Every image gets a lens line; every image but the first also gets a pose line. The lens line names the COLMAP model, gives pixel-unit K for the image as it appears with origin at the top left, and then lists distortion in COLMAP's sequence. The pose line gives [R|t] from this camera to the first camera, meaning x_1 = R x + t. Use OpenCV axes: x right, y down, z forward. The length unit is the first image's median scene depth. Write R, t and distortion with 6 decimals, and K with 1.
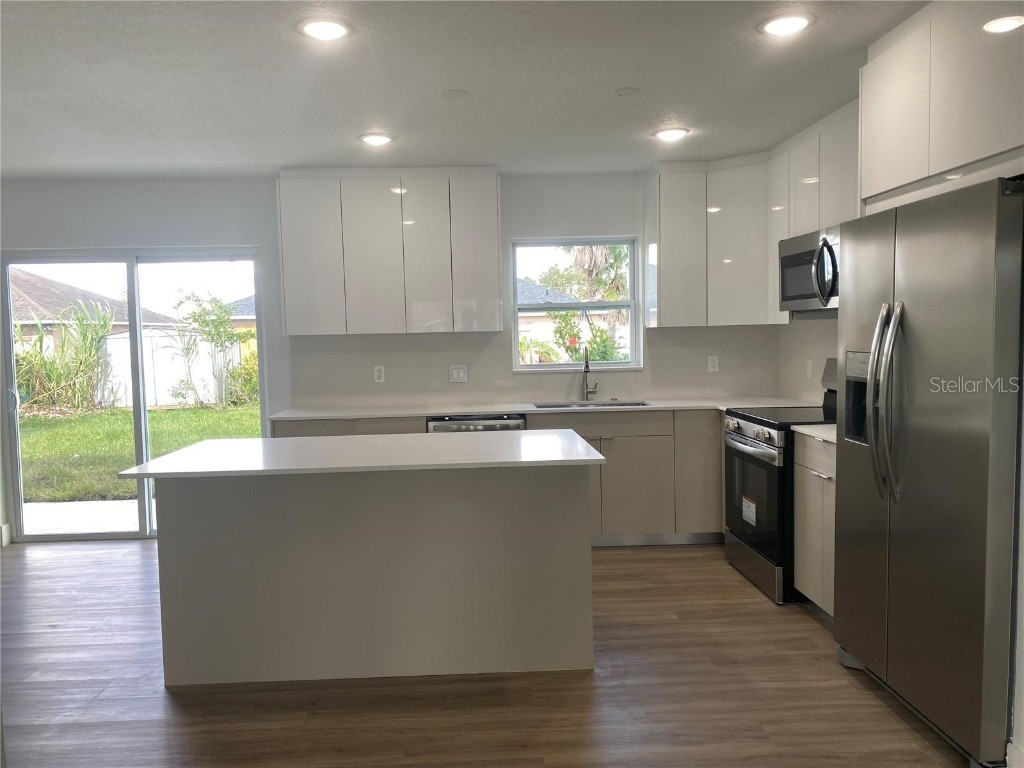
lens RADIAL K [[786.1, 0, 506.7], [0, 786.1, 385.1], [0, 0, 1]] dist [0.041985, -0.013809]
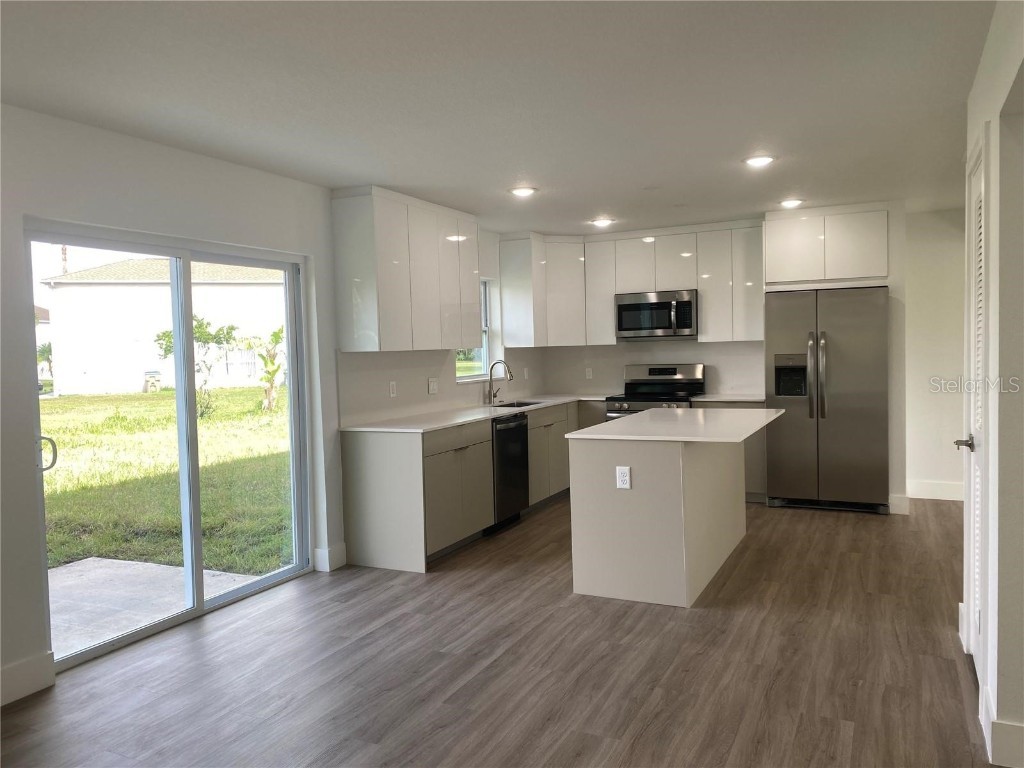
lens RADIAL K [[786.1, 0, 511.3], [0, 786.1, 387.1], [0, 0, 1]] dist [0.041985, -0.013809]
pose [[0.471312, -0.033076, 0.881346, -1.098075], [0.081749, 0.996633, -0.006314, 0.001993], [-0.878170, 0.075025, 0.472429, 0.399107]]
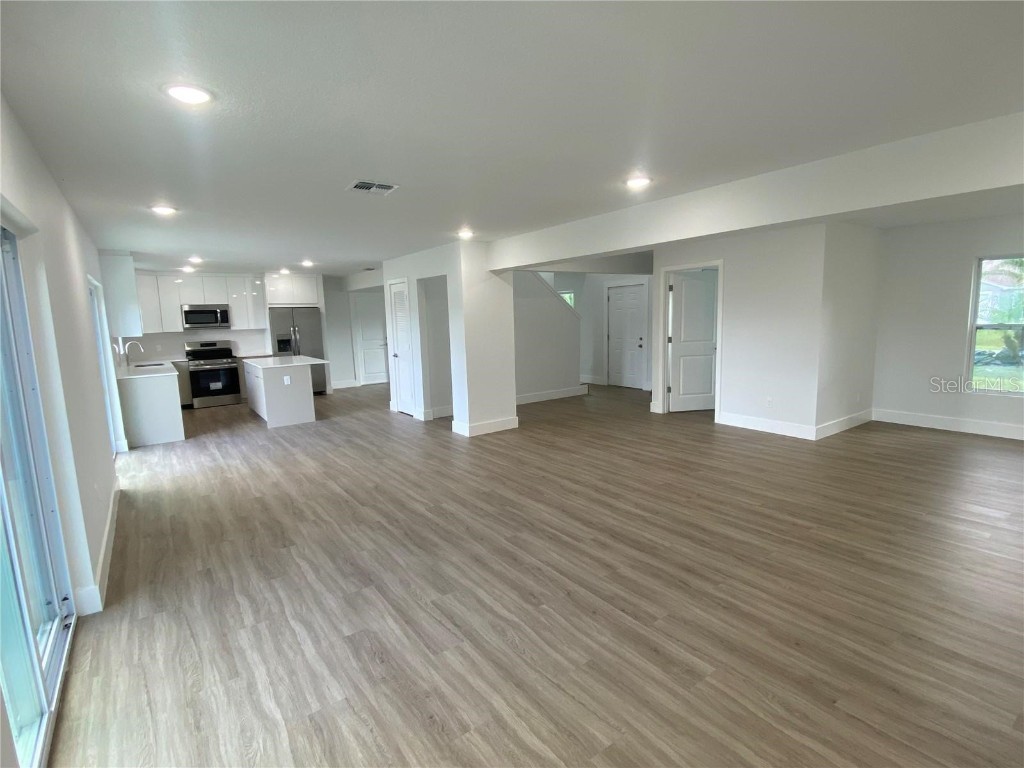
lens RADIAL K [[519.8, 0, 518.7], [0, 519.8, 382.2], [0, 0, 1]] dist [0.004344, -0.000795]
pose [[-0.554015, -0.069161, 0.829629, -1.944838], [0.106207, 0.982529, 0.152831, -0.052177], [-0.825704, 0.172783, -0.536990, 0.973390]]
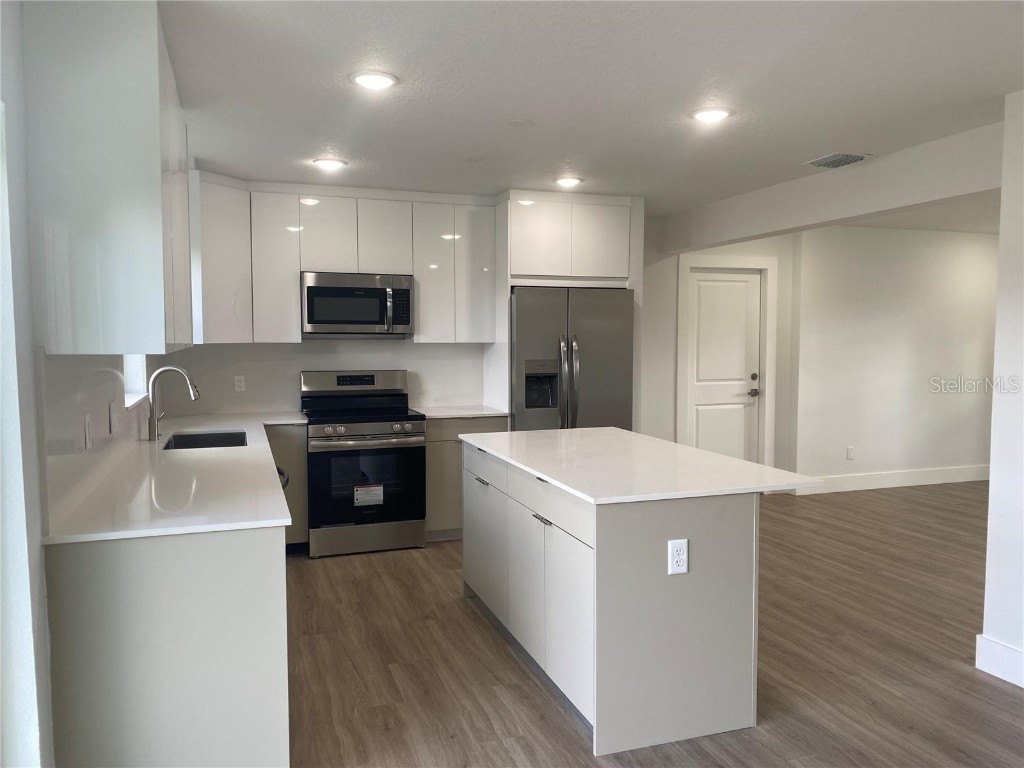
lens RADIAL K [[786.1, 0, 515.9], [0, 786.1, 381.0], [0, 0, 1]] dist [0.041985, -0.013809]
pose [[-0.305598, -0.035690, 0.951491, -0.780447], [0.077038, 0.995094, 0.062068, -0.065523], [-0.949039, 0.092269, -0.301350, 0.981958]]
